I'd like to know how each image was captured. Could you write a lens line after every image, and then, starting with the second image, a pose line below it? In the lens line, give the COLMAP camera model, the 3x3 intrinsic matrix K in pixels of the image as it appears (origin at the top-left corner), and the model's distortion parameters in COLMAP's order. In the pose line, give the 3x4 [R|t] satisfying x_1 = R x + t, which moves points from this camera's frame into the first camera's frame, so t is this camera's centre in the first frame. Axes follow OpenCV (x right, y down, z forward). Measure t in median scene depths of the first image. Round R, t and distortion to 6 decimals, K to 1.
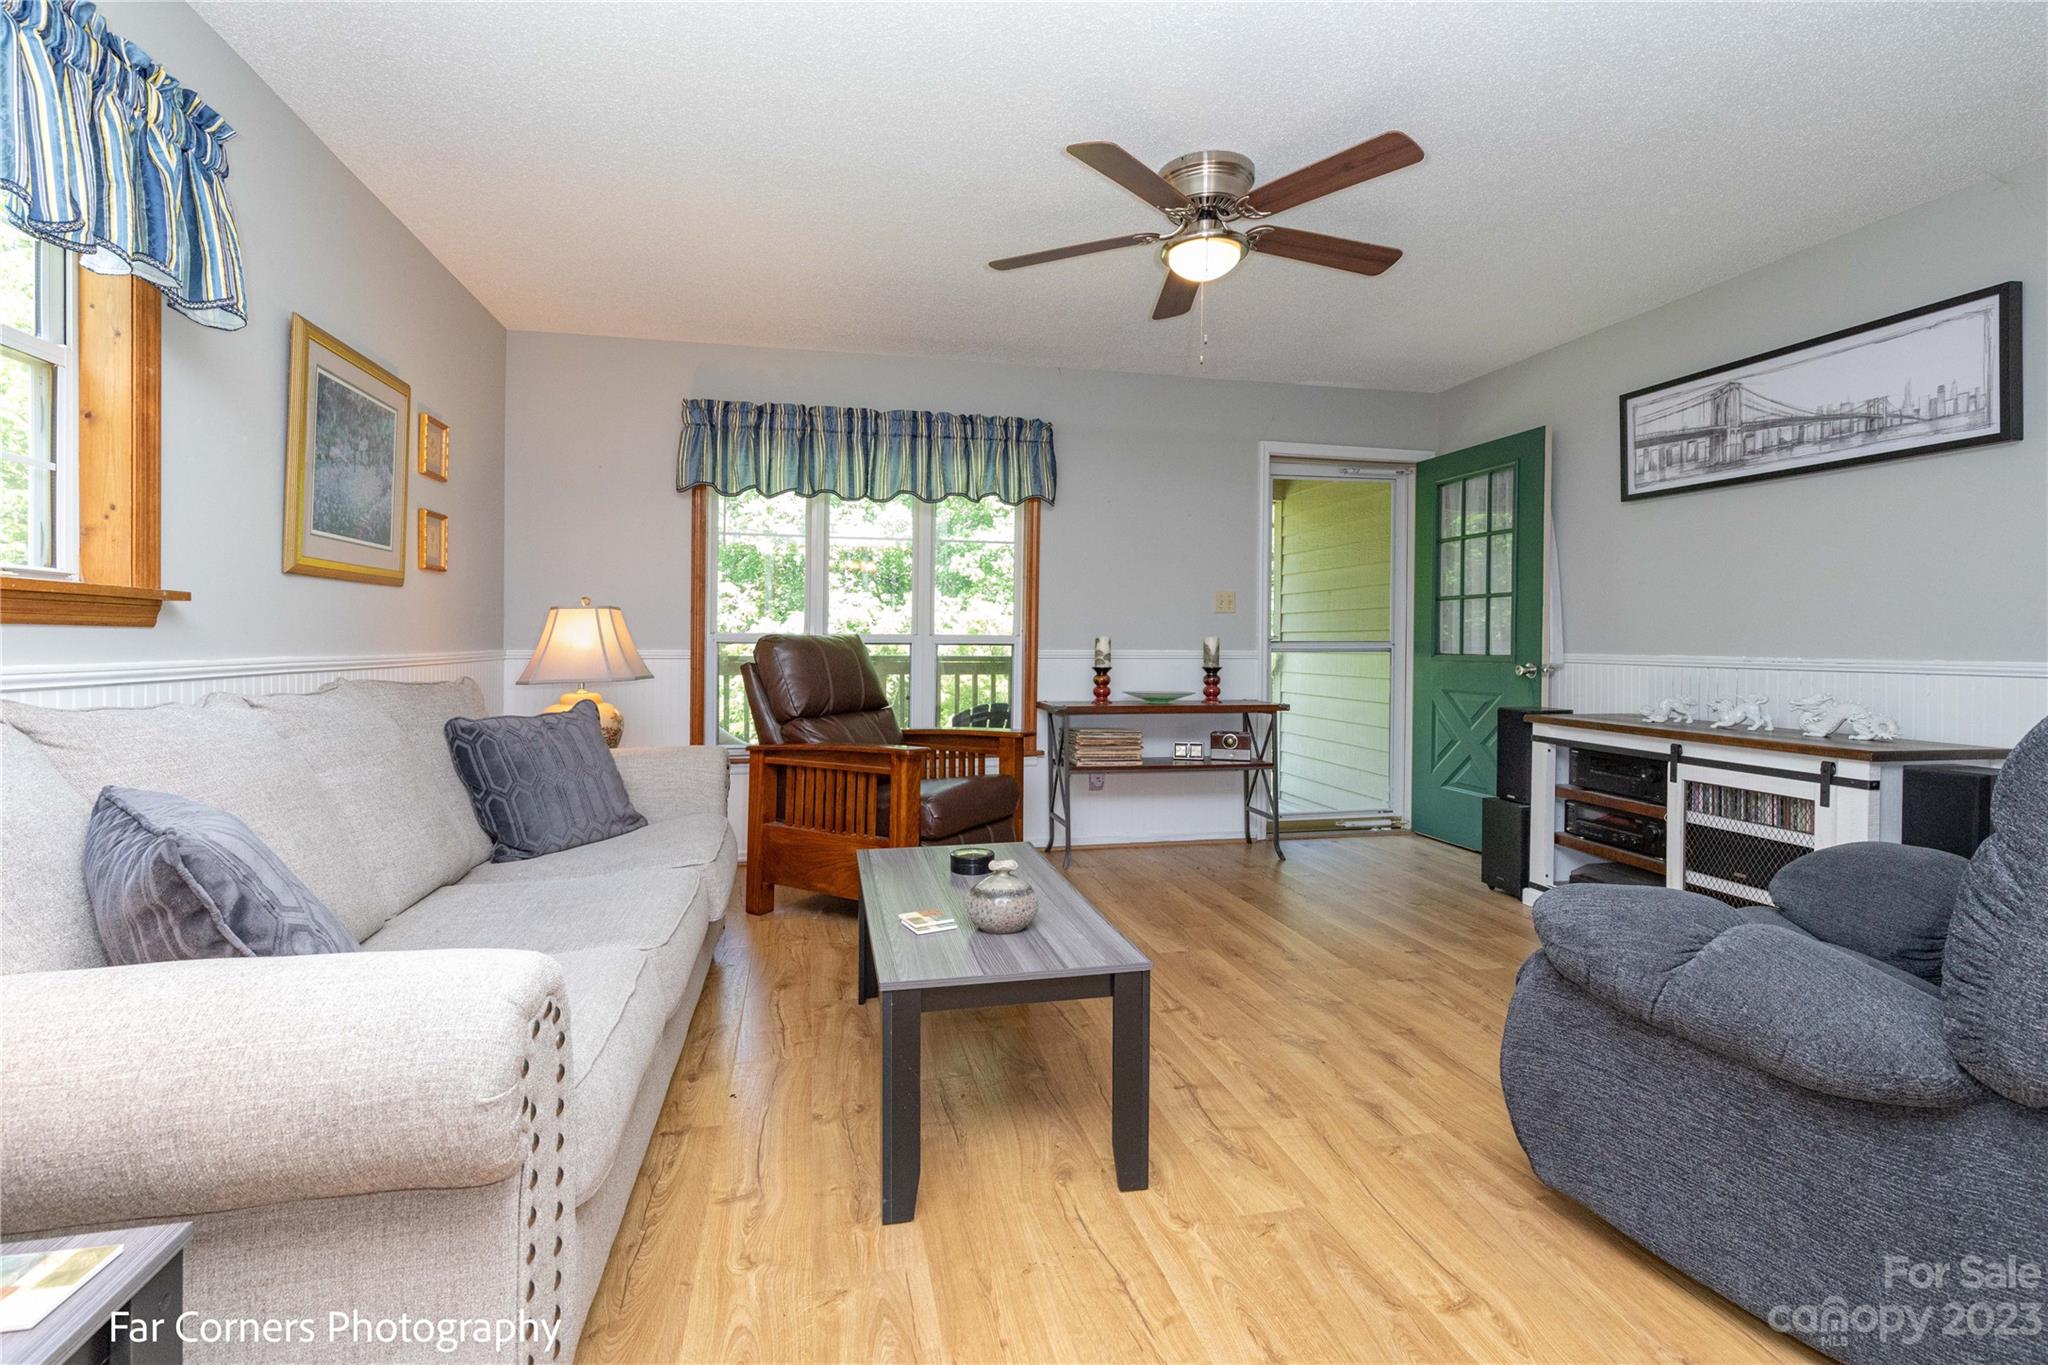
lens RADIAL K [[931.5, 0, 1055.5], [0, 931.5, 638.5], [0, 0, 1]] dist [0.000648, -0.000174]
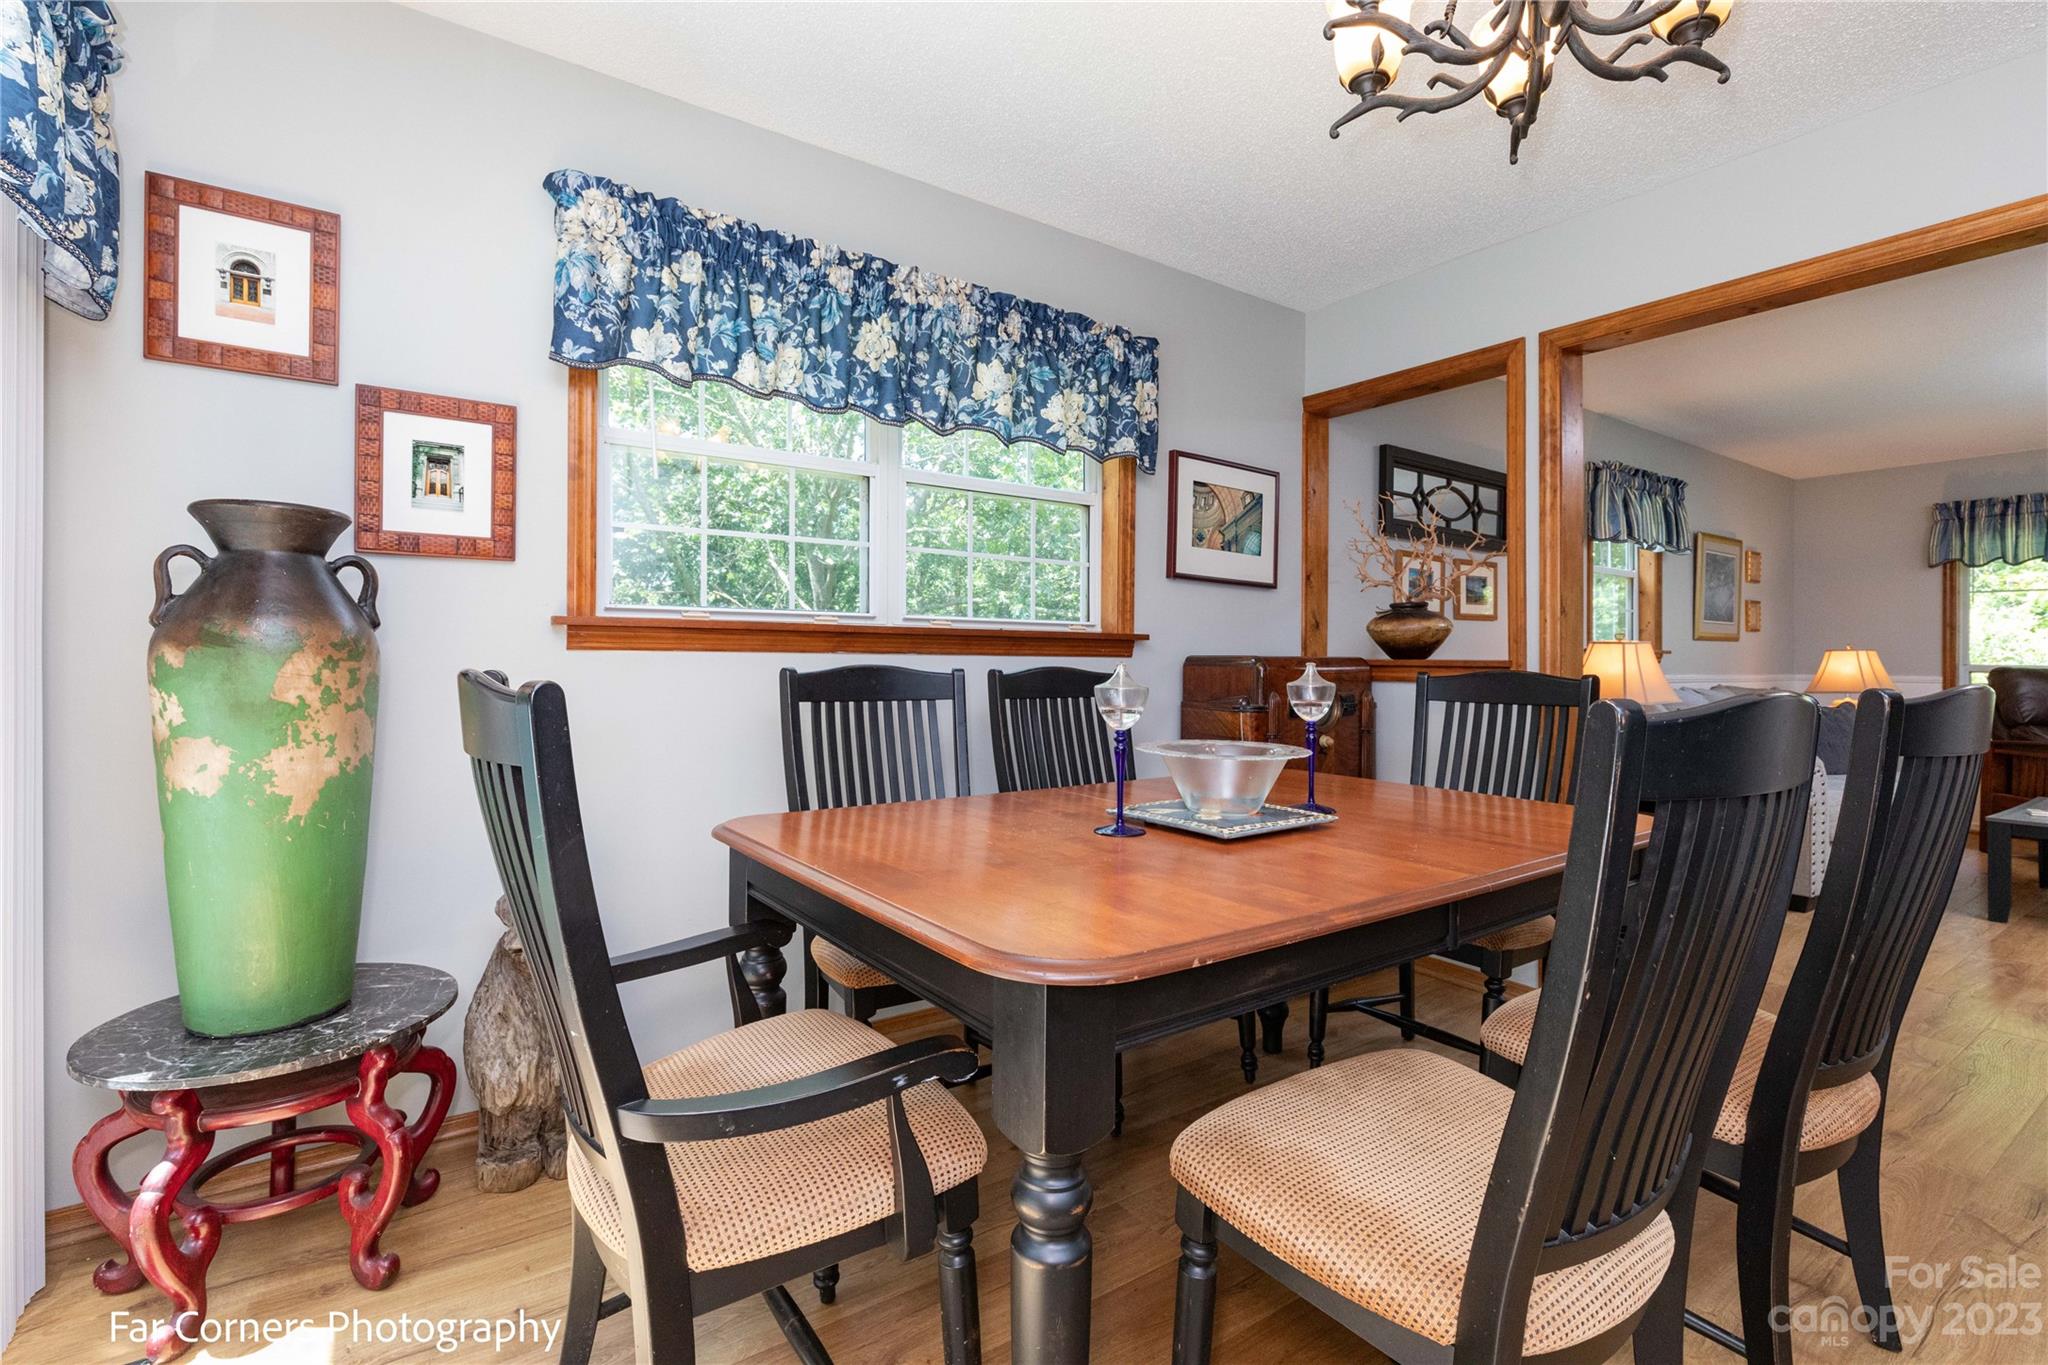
lens RADIAL K [[931.5, 0, 1015.8], [0, 931.5, 661.7], [0, 0, 1]] dist [0.000648, -0.000174]
pose [[0.338289, -0.001637, -0.941041, 0.768361], [-0.003504, 0.999989, -0.003000, -0.001865], [0.941036, 0.004312, 0.338279, -1.332831]]
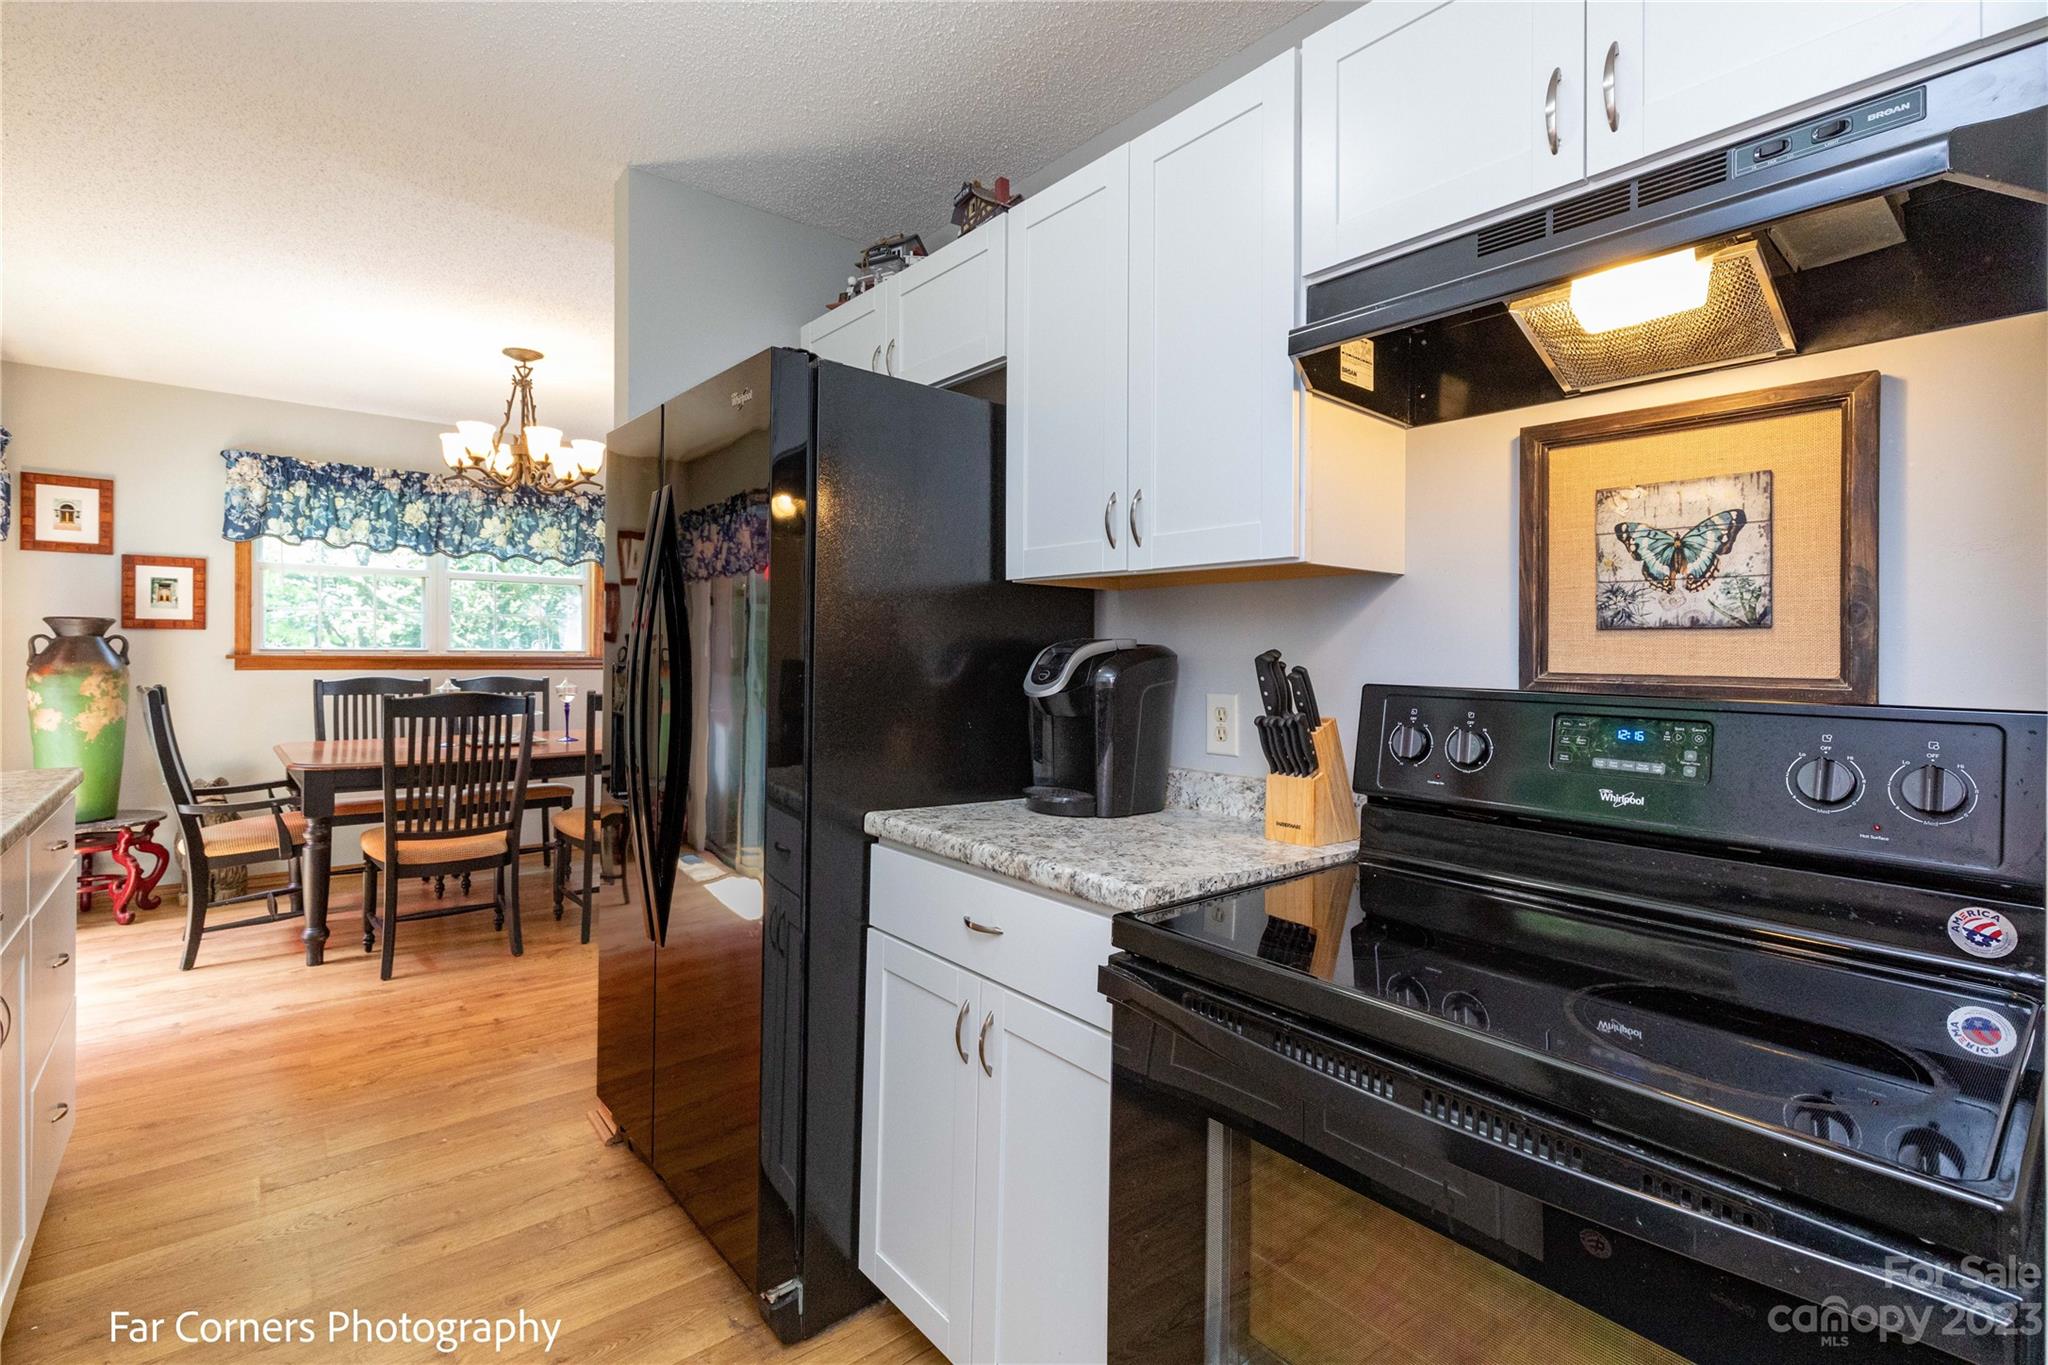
lens RADIAL K [[931.5, 0, 1021.1], [0, 931.5, 655.8], [0, 0, 1]] dist [0.000648, -0.000174]
pose [[0.433039, -0.001298, -0.901374, 2.075763], [-0.000857, 0.999998, -0.001852, -0.039058], [0.901375, 0.001574, 0.433037, -0.854738]]
